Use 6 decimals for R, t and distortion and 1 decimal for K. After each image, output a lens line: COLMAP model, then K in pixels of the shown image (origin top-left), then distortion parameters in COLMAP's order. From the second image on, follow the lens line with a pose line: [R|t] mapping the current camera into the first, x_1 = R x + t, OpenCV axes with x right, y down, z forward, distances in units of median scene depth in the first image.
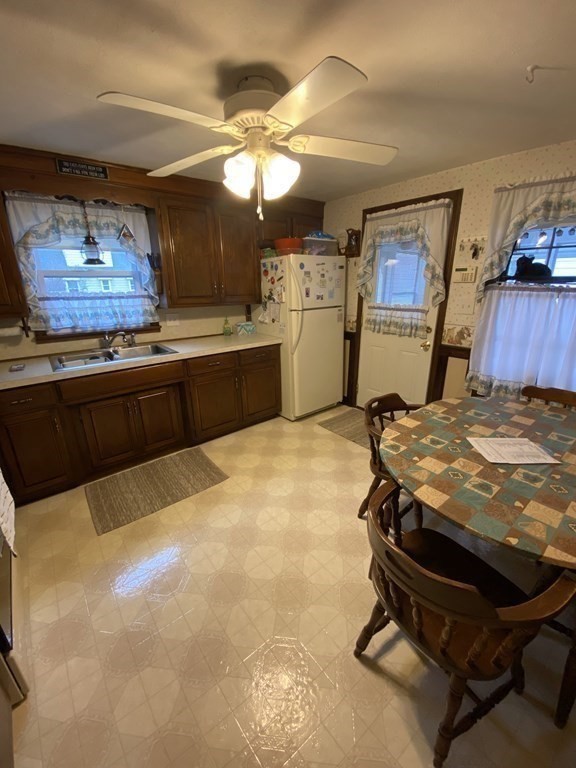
lens RADIAL K [[308.4, 0, 288.0], [0, 308.4, 384.0], [0, 0, 1]] dist [0.022069, -0.021404]
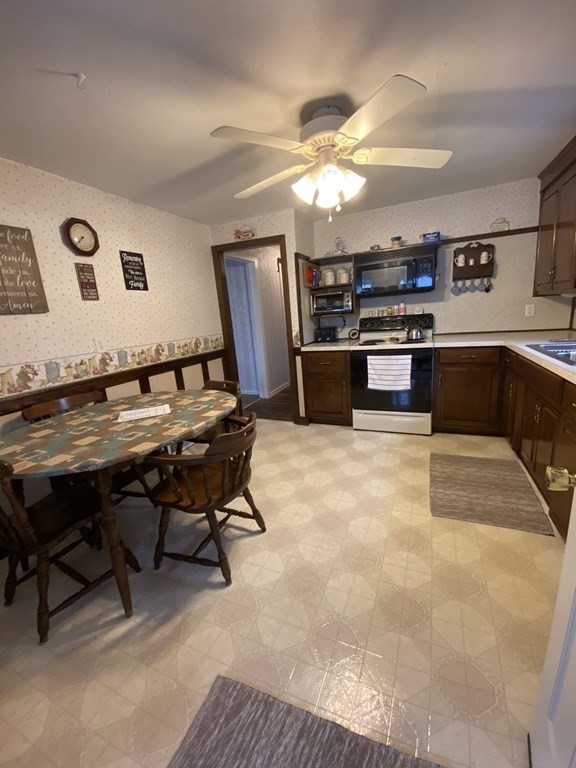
lens RADIAL K [[308.4, 0, 288.0], [0, 308.4, 384.0], [0, 0, 1]] dist [0.022069, -0.021404]
pose [[-0.884488, 0.180254, -0.430336, 0.580646], [-0.064887, 0.865867, 0.496049, -0.494816], [0.462029, 0.466672, -0.754153, 1.816042]]
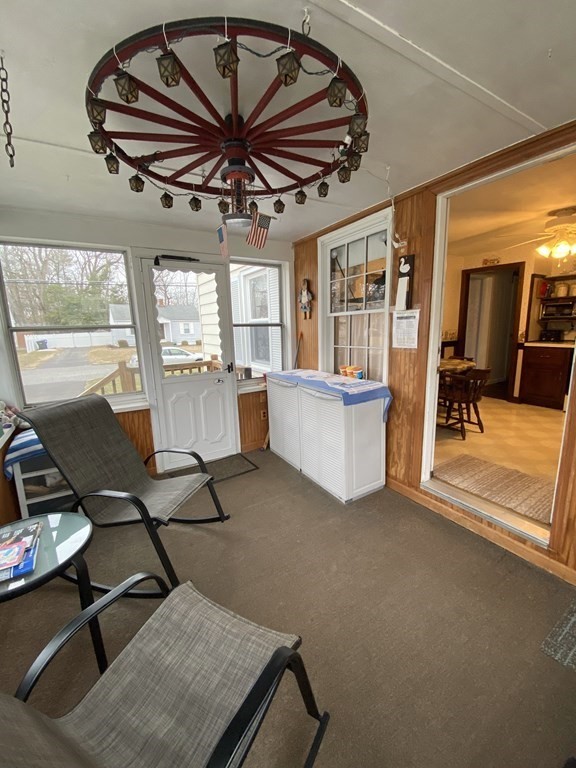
lens RADIAL K [[308.4, 0, 288.0], [0, 308.4, 384.0], [0, 0, 1]] dist [0.022069, -0.021404]
pose [[-0.990213, 0.017989, 0.138397, 1.259588], [0.083705, 0.870048, 0.485808, -0.877623], [-0.111673, 0.492639, -0.863039, 2.945261]]
